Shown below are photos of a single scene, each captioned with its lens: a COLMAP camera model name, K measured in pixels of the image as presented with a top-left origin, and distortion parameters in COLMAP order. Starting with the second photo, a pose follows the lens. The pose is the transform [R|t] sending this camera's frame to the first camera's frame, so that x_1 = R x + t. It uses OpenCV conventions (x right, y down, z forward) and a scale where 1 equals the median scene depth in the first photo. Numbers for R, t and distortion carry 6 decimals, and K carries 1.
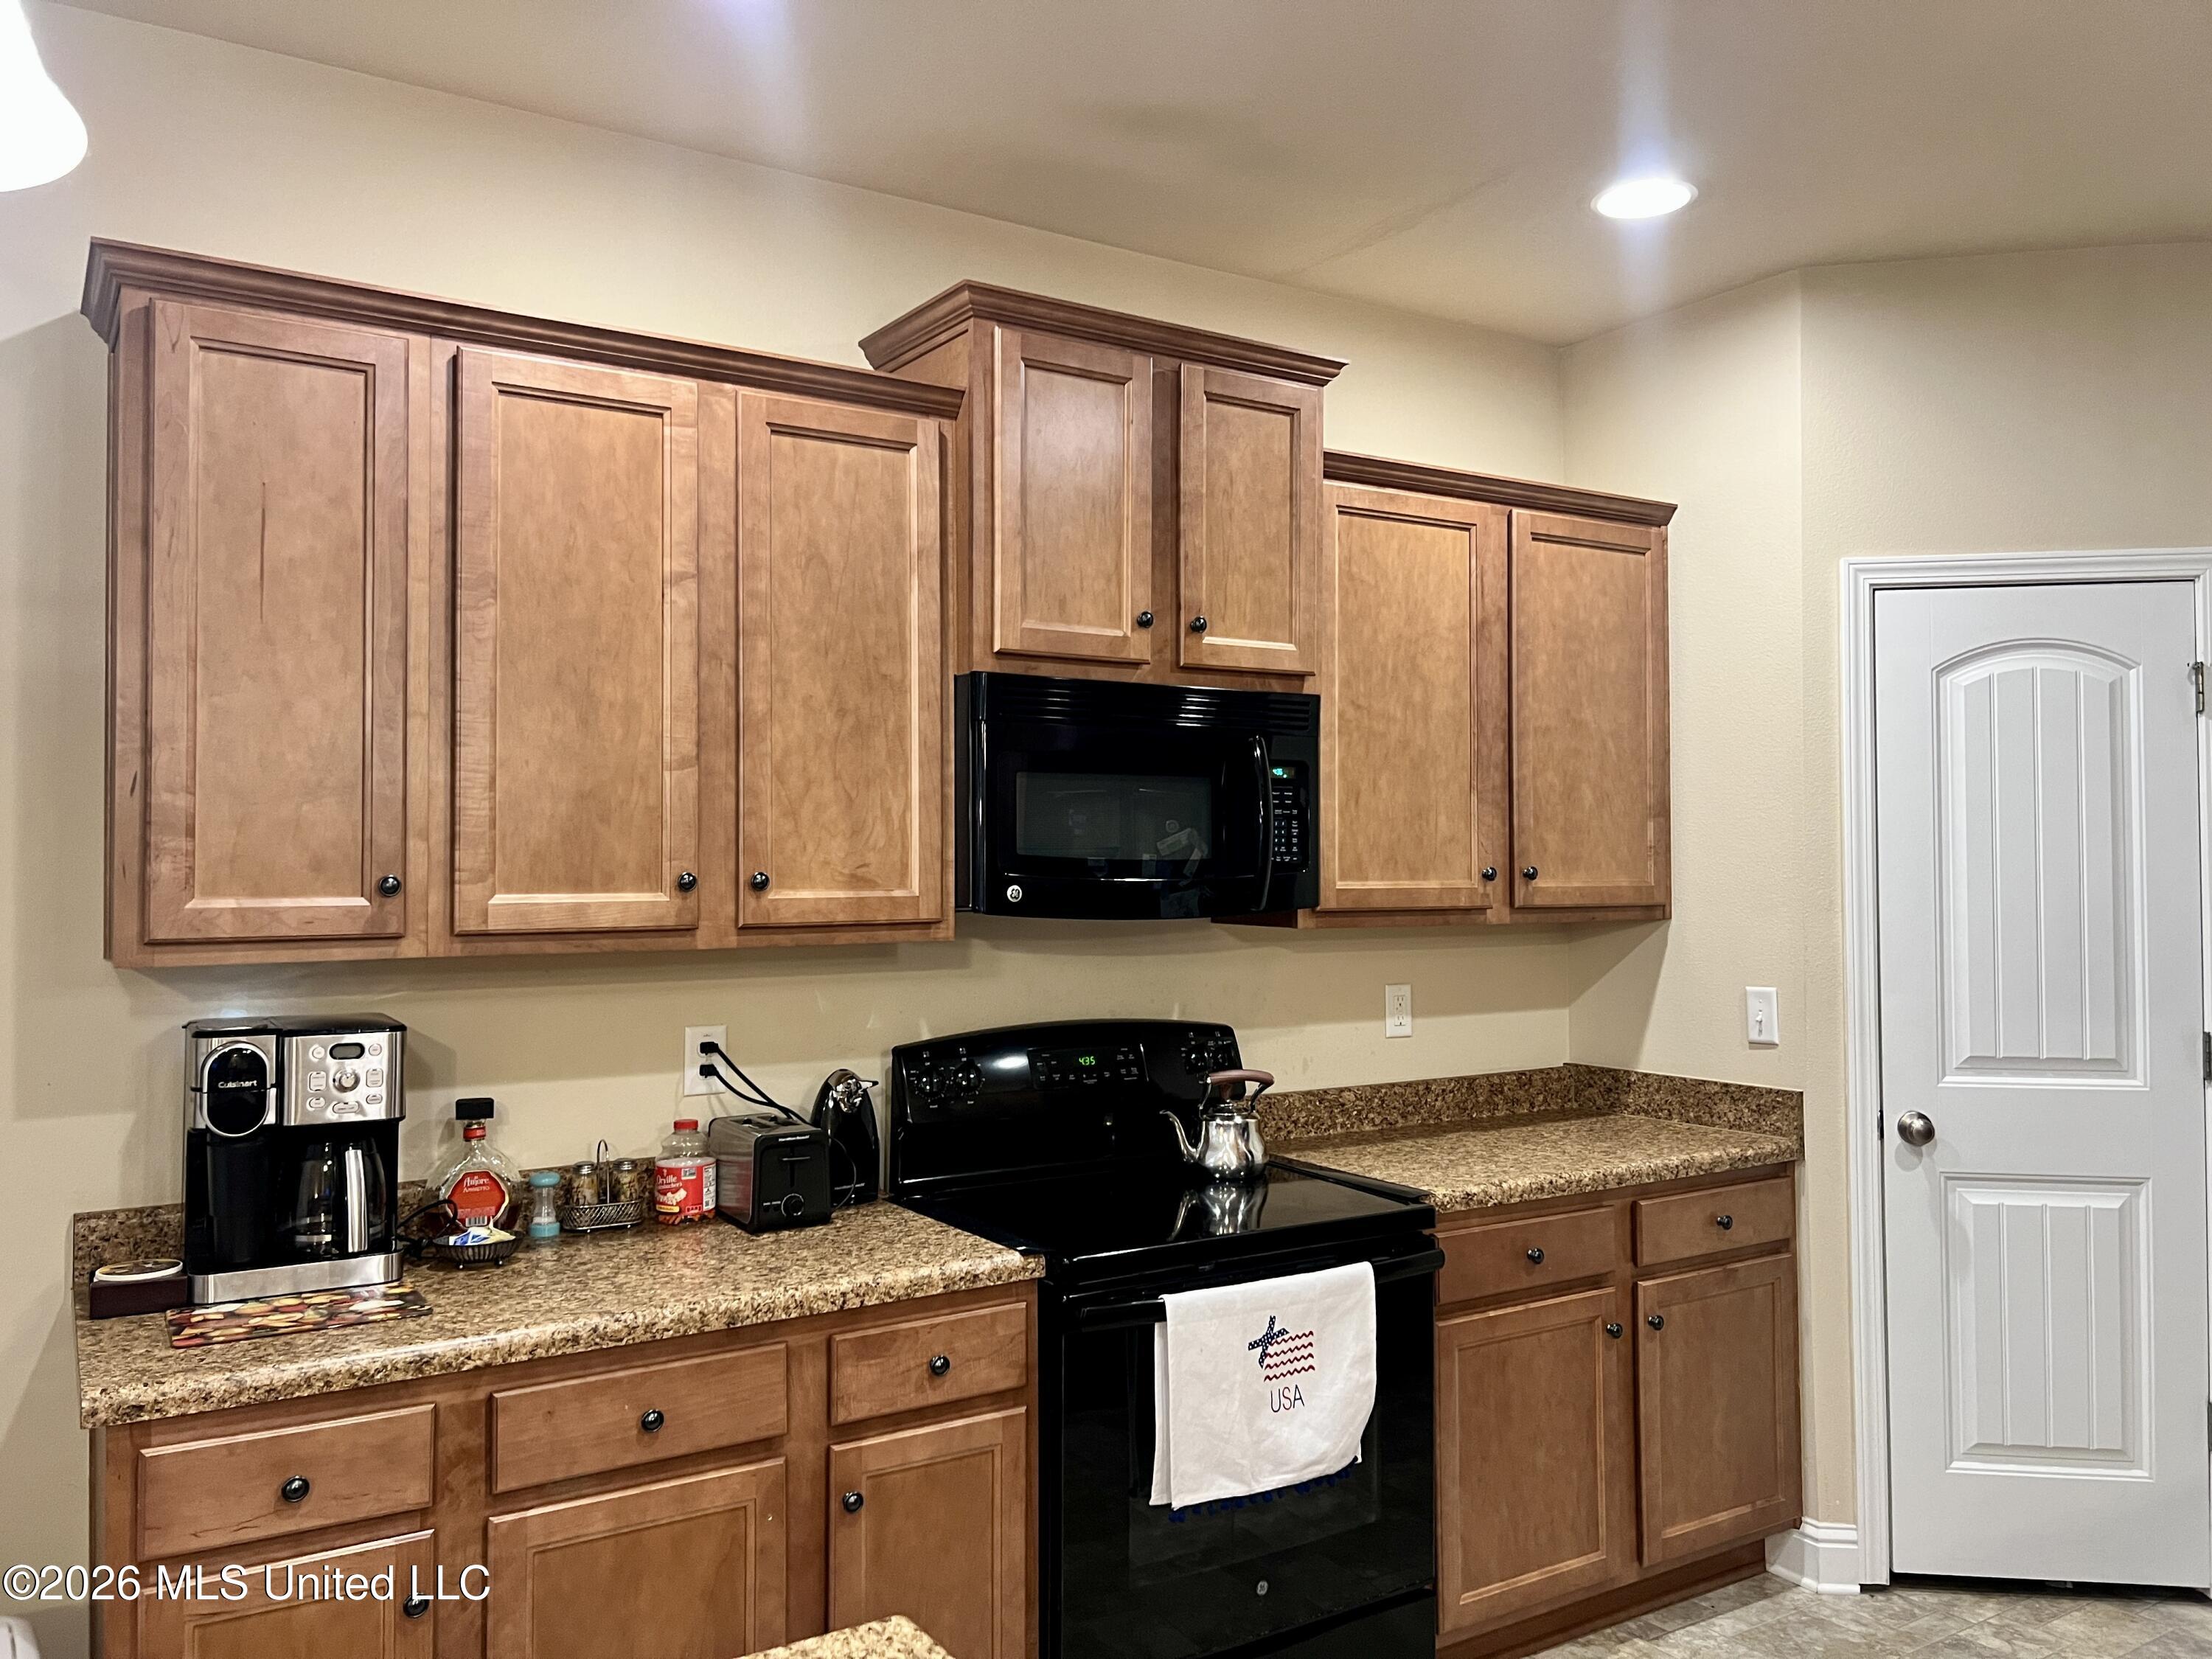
lens RADIAL K [[1671.4, 0, 1097.6], [0, 1671.4, 819.1], [0, 0, 1]] dist [0.055455, -0.051476]
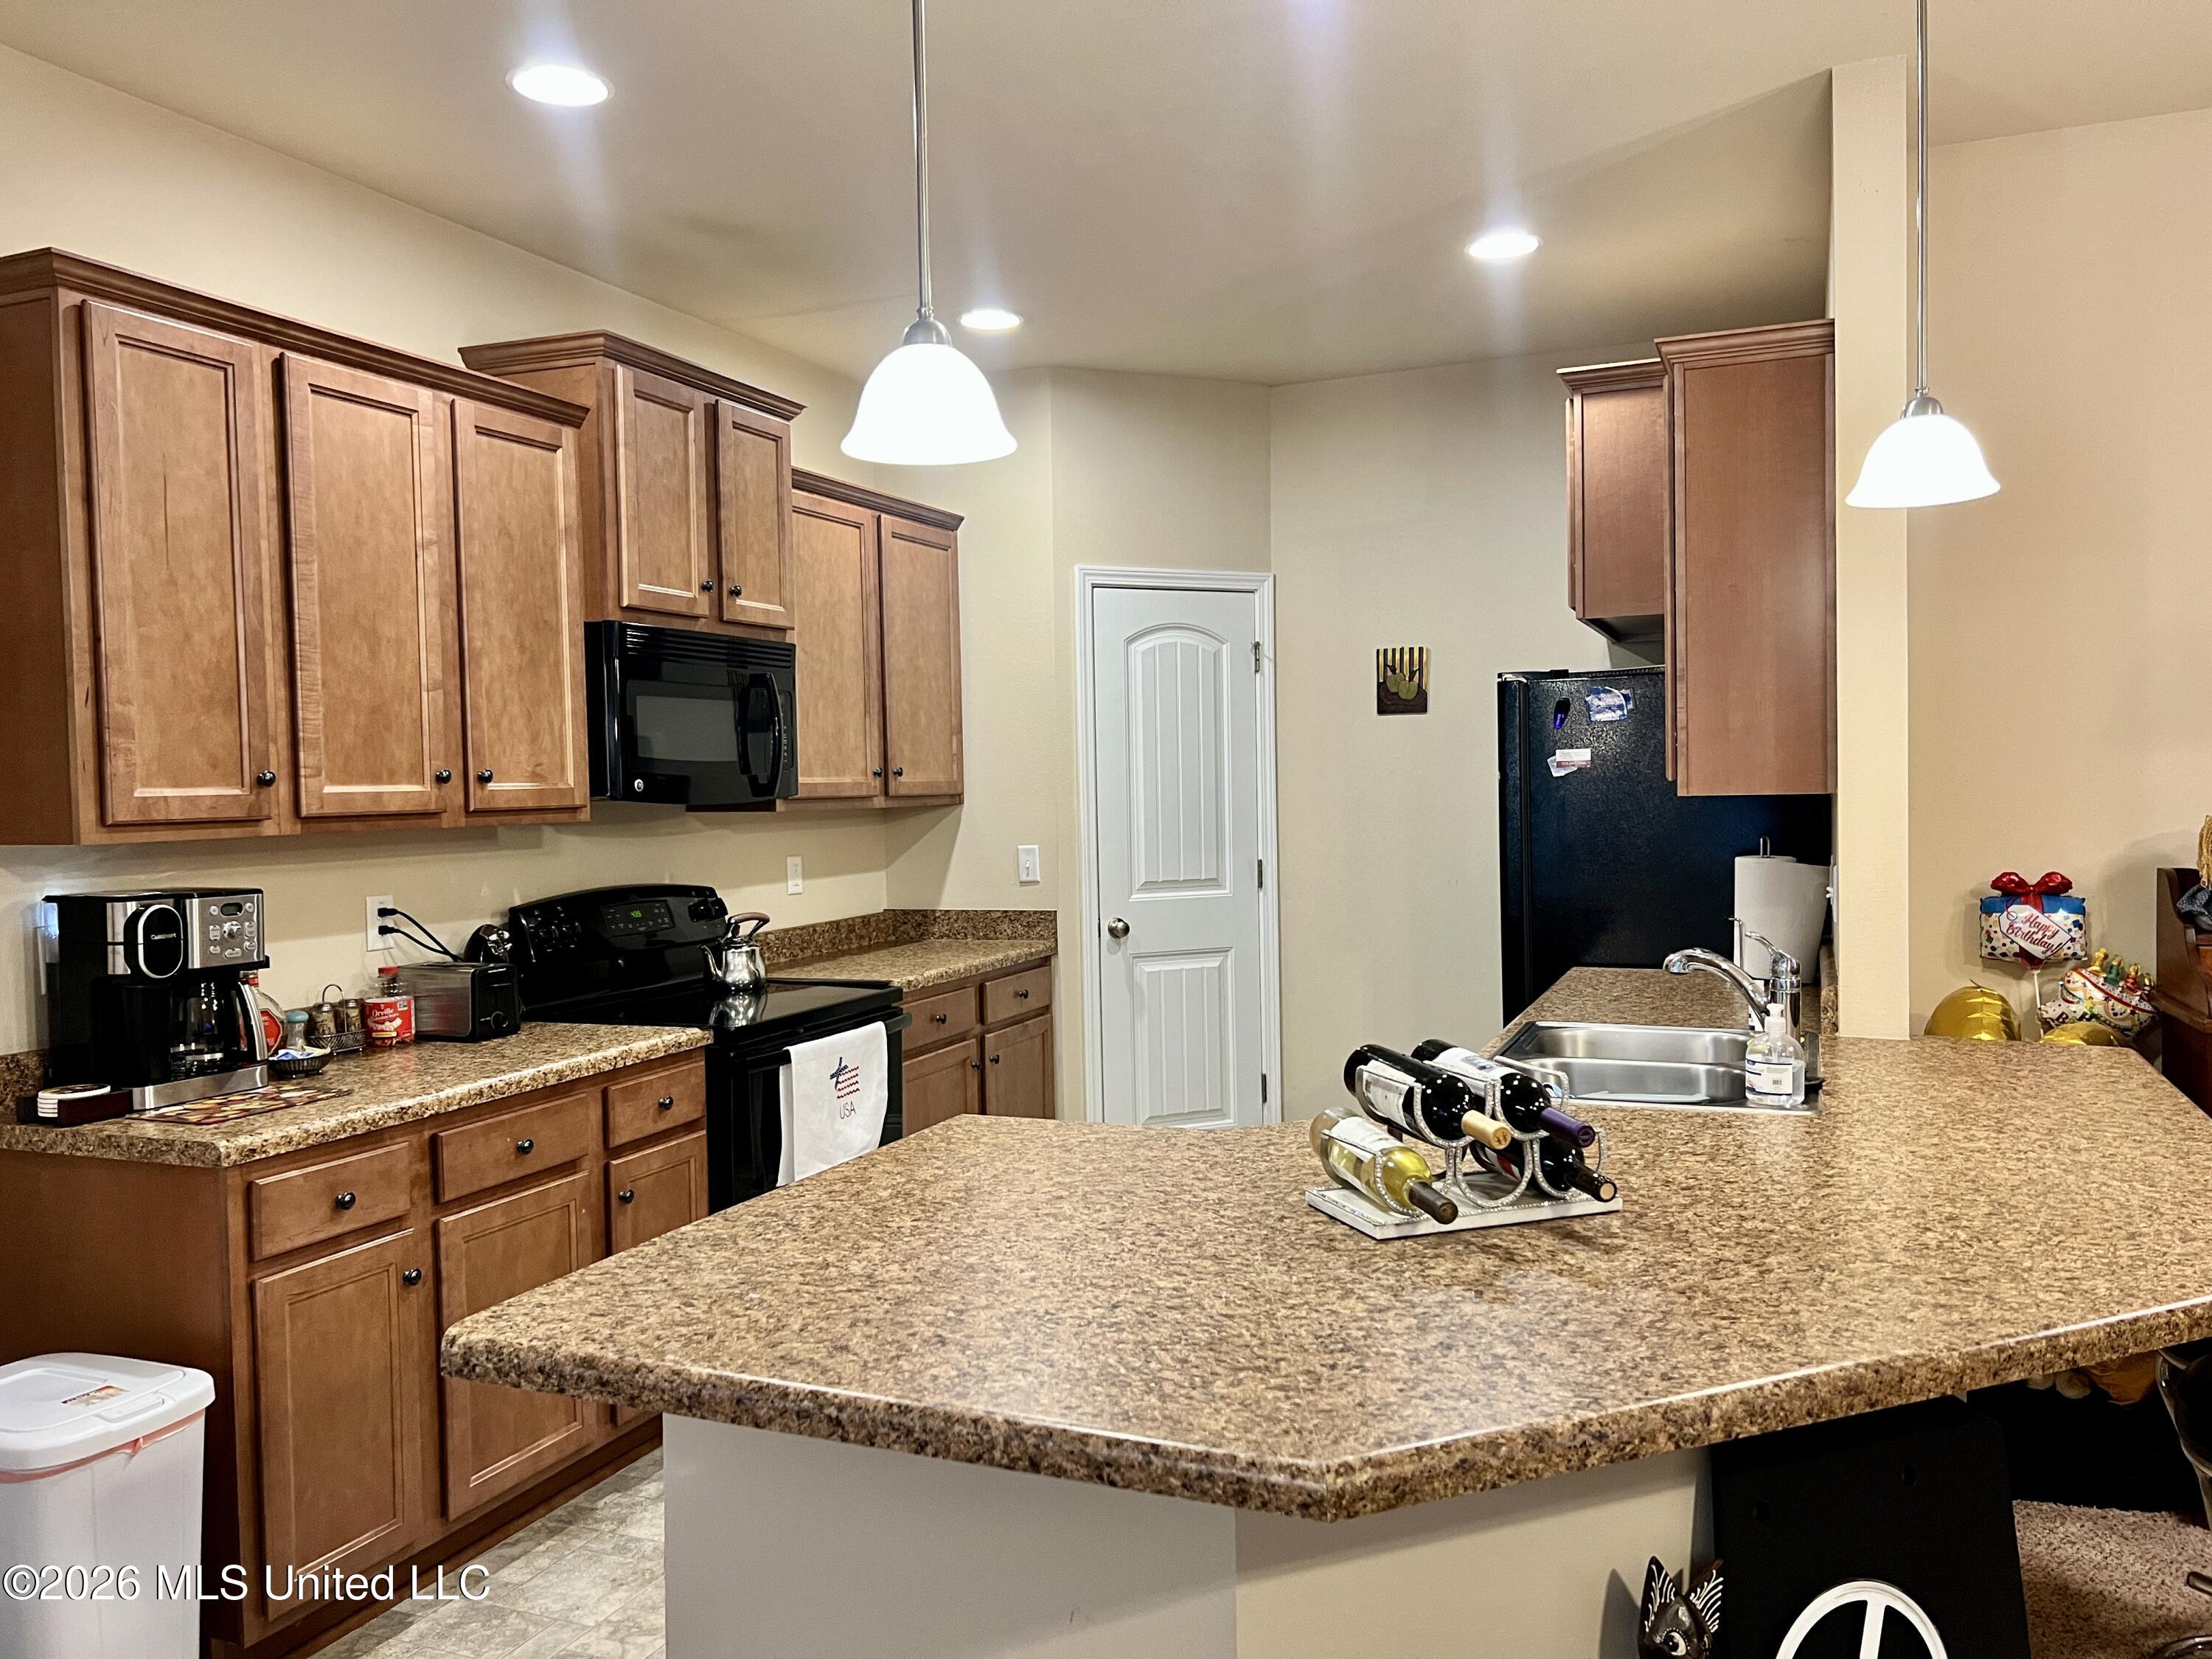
lens RADIAL K [[1671.4, 0, 1113.7], [0, 1671.4, 842.2], [0, 0, 1]] dist [0.055455, -0.051476]
pose [[0.816835, -0.034584, 0.575834, -0.533103], [0.000621, 0.998253, 0.059073, 0.010085], [-0.576871, -0.047896, 0.815430, -0.355718]]
